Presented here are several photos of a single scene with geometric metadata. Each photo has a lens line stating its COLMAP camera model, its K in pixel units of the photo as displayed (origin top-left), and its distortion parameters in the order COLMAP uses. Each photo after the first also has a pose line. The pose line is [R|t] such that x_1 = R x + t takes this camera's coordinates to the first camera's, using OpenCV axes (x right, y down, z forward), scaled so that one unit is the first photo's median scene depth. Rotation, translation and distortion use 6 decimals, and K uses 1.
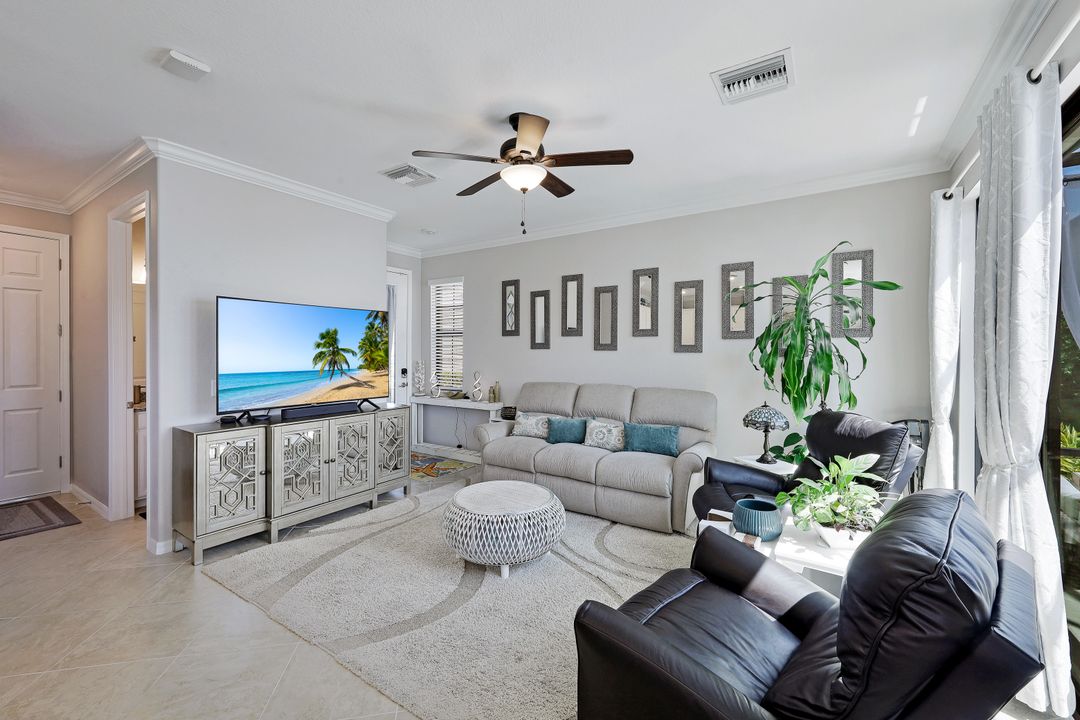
lens RADIAL K [[445.5, 0, 534.4], [0, 445.5, 353.6], [0, 0, 1]] dist [-0.000804, 0.000710]
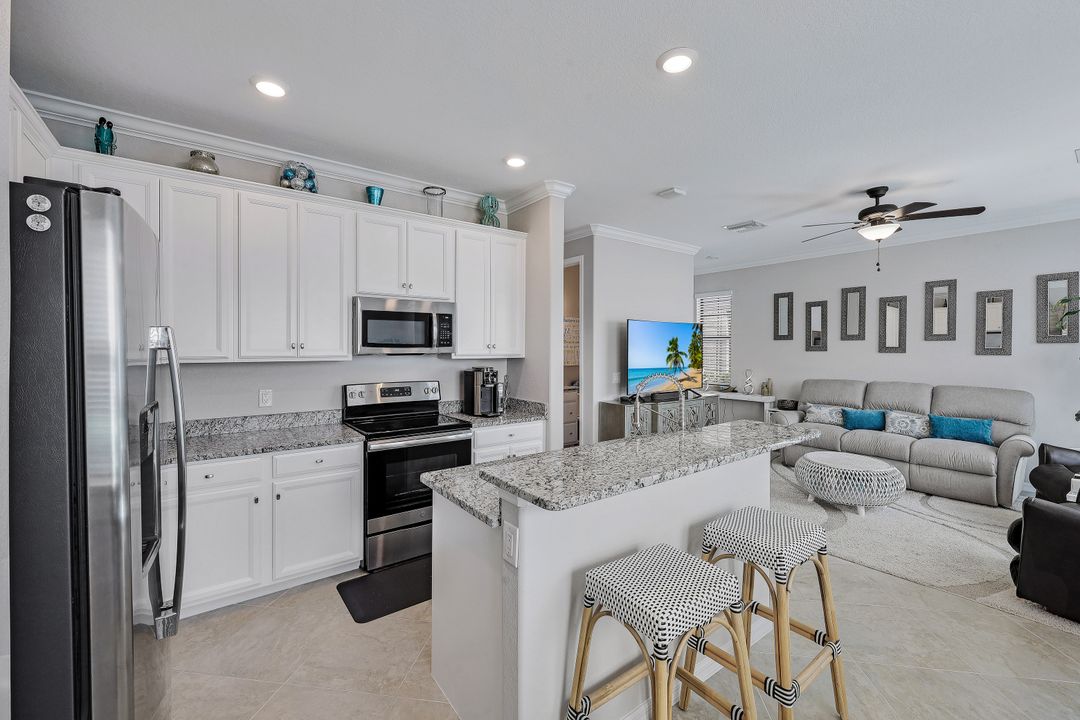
lens RADIAL K [[445.5, 0, 531.0], [0, 445.5, 354.3], [0, 0, 1]] dist [-0.000804, 0.000710]
pose [[0.942634, 0.002410, -0.333818, -0.405597], [-0.000512, 0.999983, 0.005774, -0.011591], [0.333826, -0.005272, 0.942620, -0.471383]]
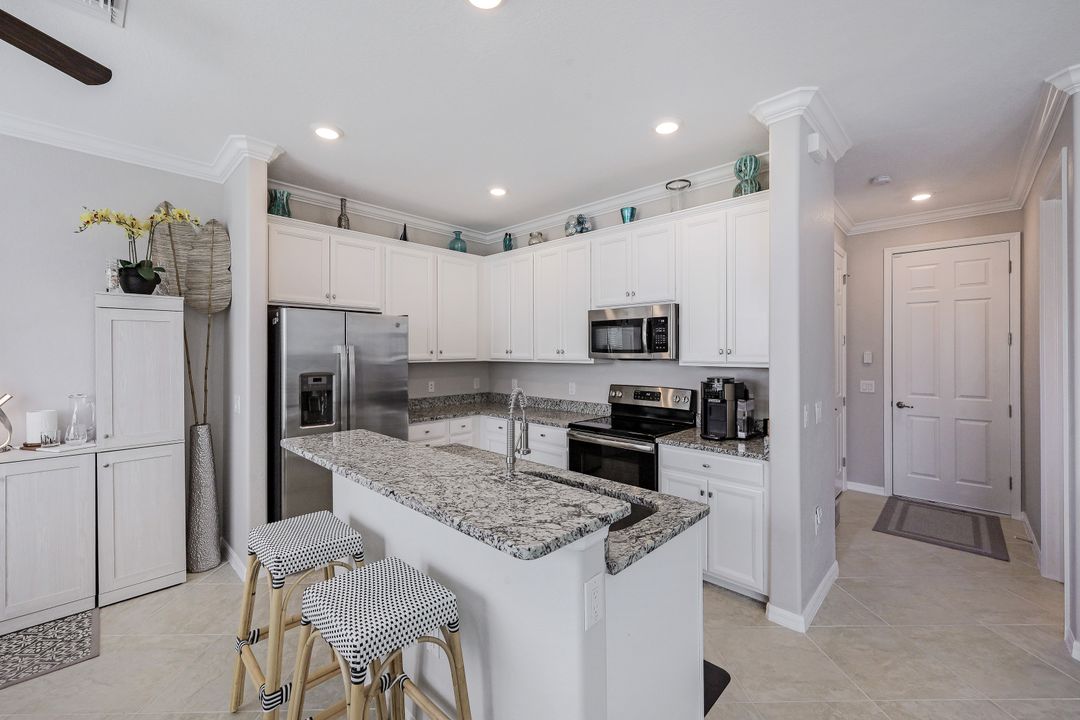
lens RADIAL K [[445.5, 0, 543.3], [0, 445.5, 351.3], [0, 0, 1]] dist [-0.000804, 0.000710]
pose [[-0.162304, -0.003156, -0.986736, -0.009924], [-0.008000, 0.999966, -0.001882, -0.019636], [0.986708, 0.007589, -0.162324, 0.224161]]
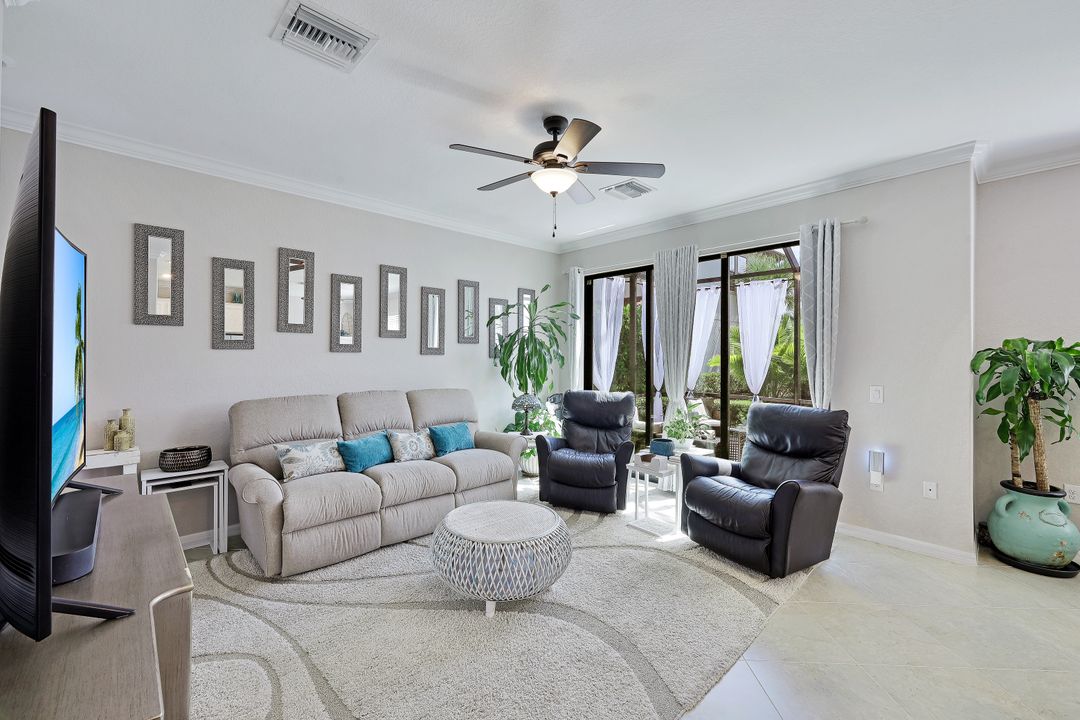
lens RADIAL K [[445.5, 0, 540.2], [0, 445.5, 355.1], [0, 0, 1]] dist [-0.000804, 0.000710]
pose [[0.217685, 0.002481, 0.976016, -0.701296], [0.000966, 0.999996, -0.002757, 0.000341], [-0.976019, 0.001543, 0.217682, 0.564675]]
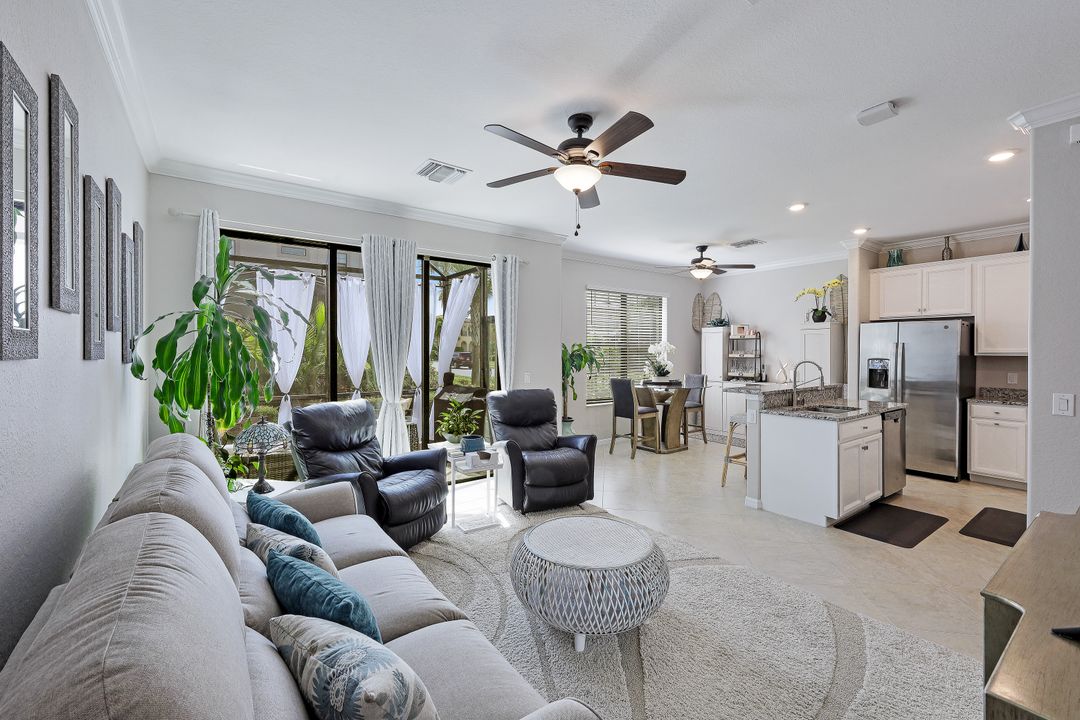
lens RADIAL K [[445.5, 0, 534.3], [0, 445.5, 351.9], [0, 0, 1]] dist [-0.000804, 0.000710]
pose [[-0.936222, -0.003988, 0.351388, -0.197794], [-0.000451, 0.999948, 0.010145, -0.015248], [-0.351410, 0.009340, -0.936175, 1.357708]]
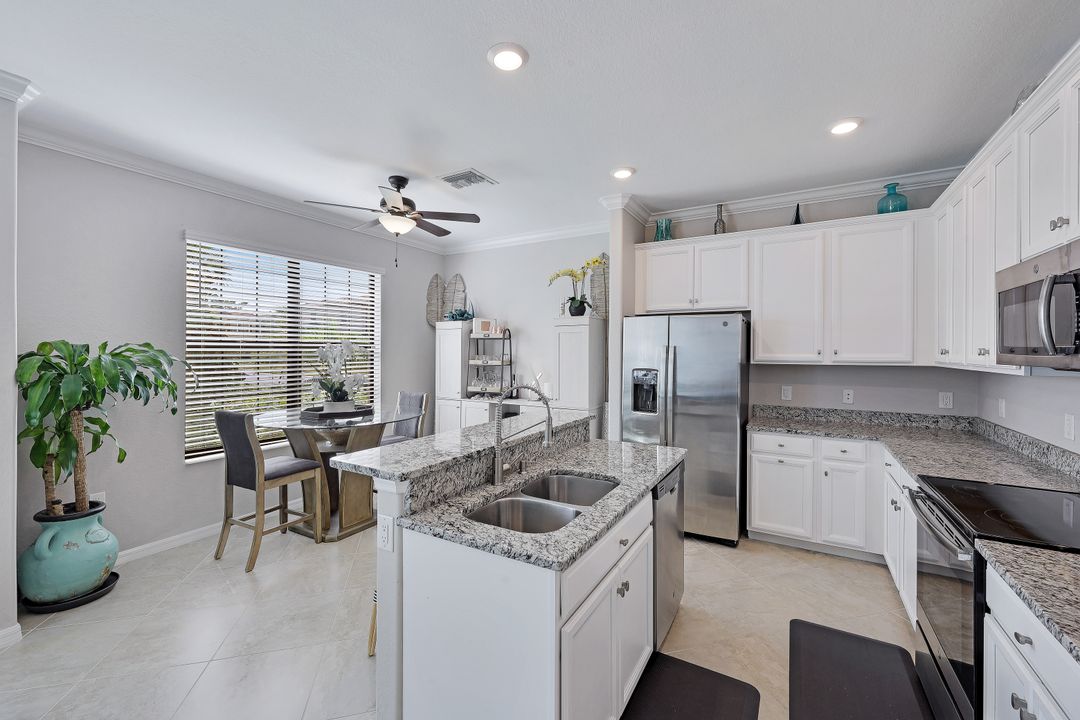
lens RADIAL K [[445.5, 0, 533.8], [0, 445.5, 352.3], [0, 0, 1]] dist [-0.000804, 0.000710]
pose [[-0.998208, -0.004267, -0.059683, -0.418714], [-0.004827, 0.999946, 0.009245, -0.023390], [0.059640, 0.009517, -0.998175, 0.622392]]
